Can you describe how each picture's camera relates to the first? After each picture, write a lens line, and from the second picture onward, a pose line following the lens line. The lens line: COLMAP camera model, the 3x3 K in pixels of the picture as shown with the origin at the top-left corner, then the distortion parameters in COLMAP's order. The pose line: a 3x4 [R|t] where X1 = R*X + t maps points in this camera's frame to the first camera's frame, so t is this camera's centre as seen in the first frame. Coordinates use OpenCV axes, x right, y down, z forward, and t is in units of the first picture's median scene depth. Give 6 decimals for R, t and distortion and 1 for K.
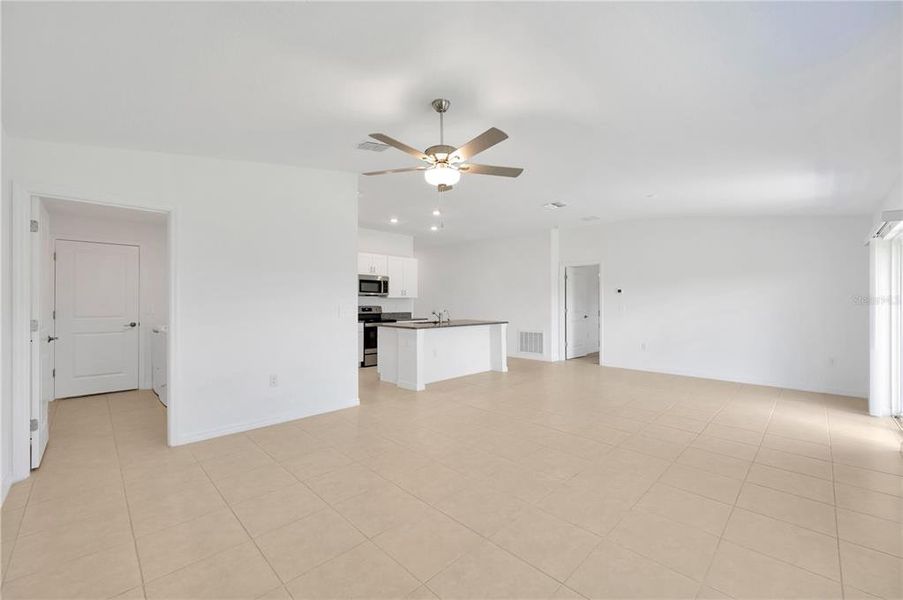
lens RADIAL K [[363.8, 0, 452.0], [0, 363.8, 304.3], [0, 0, 1]] dist [0.009204, 0.000573]
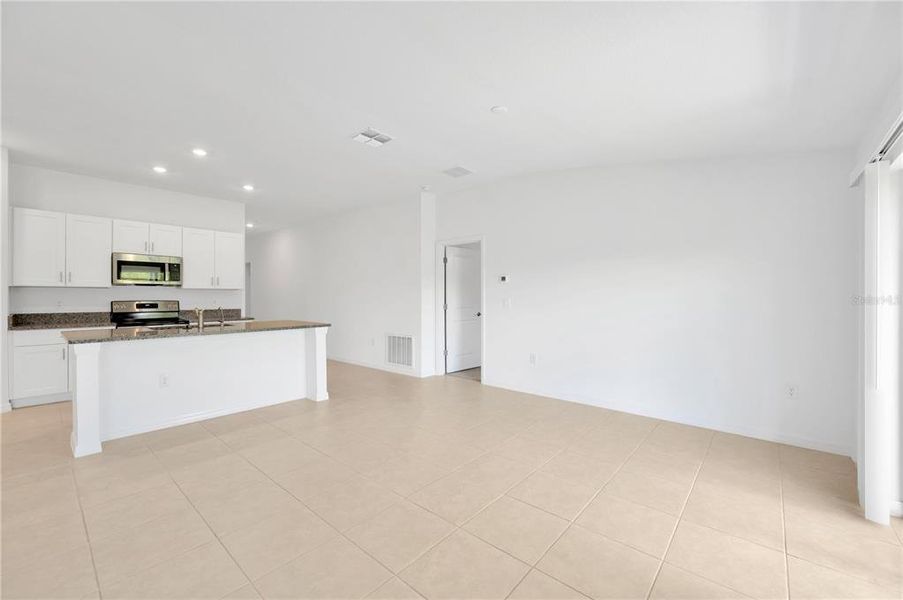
lens RADIAL K [[363.8, 0, 449.2], [0, 363.8, 297.7], [0, 0, 1]] dist [0.009204, 0.000573]
pose [[0.997706, -0.000498, 0.067689, 0.282864], [0.000283, 0.999995, 0.003189, -0.002371], [-0.067690, -0.003163, 0.997701, 0.282104]]
